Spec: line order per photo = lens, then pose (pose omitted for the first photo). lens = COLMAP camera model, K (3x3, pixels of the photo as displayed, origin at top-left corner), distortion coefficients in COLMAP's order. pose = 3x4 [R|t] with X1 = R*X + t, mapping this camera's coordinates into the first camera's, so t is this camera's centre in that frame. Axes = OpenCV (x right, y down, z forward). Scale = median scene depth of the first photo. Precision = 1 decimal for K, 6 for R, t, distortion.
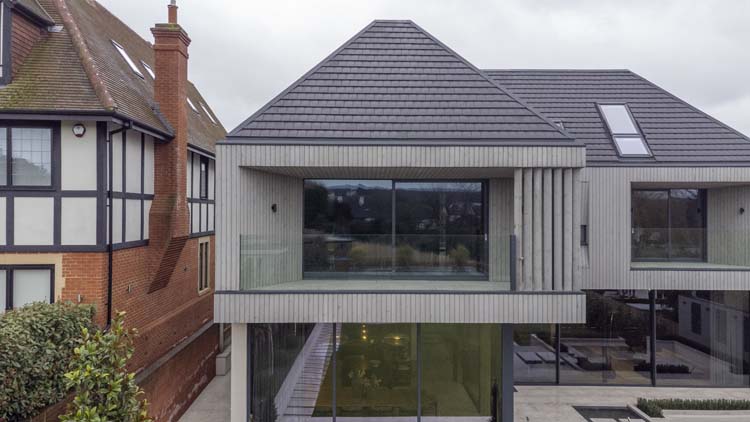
lens RADIAL K [[562.4, 0, 375.0], [0, 562.4, 211.0], [0, 0, 1]] dist [0.038474, 0.009410]
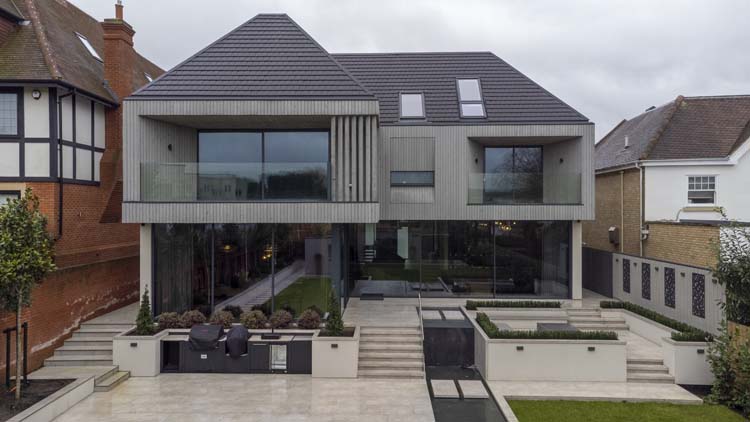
lens RADIAL K [[564.4, 0, 375.0], [0, 564.4, 211.0], [0, 0, 1]] dist [0.059404, -0.002301]
pose [[0.998984, -0.003750, -0.044915, 0.376390], [0.003887, 0.999988, 0.002948, 0.143662], [0.044903, -0.003120, 0.998986, -0.384031]]
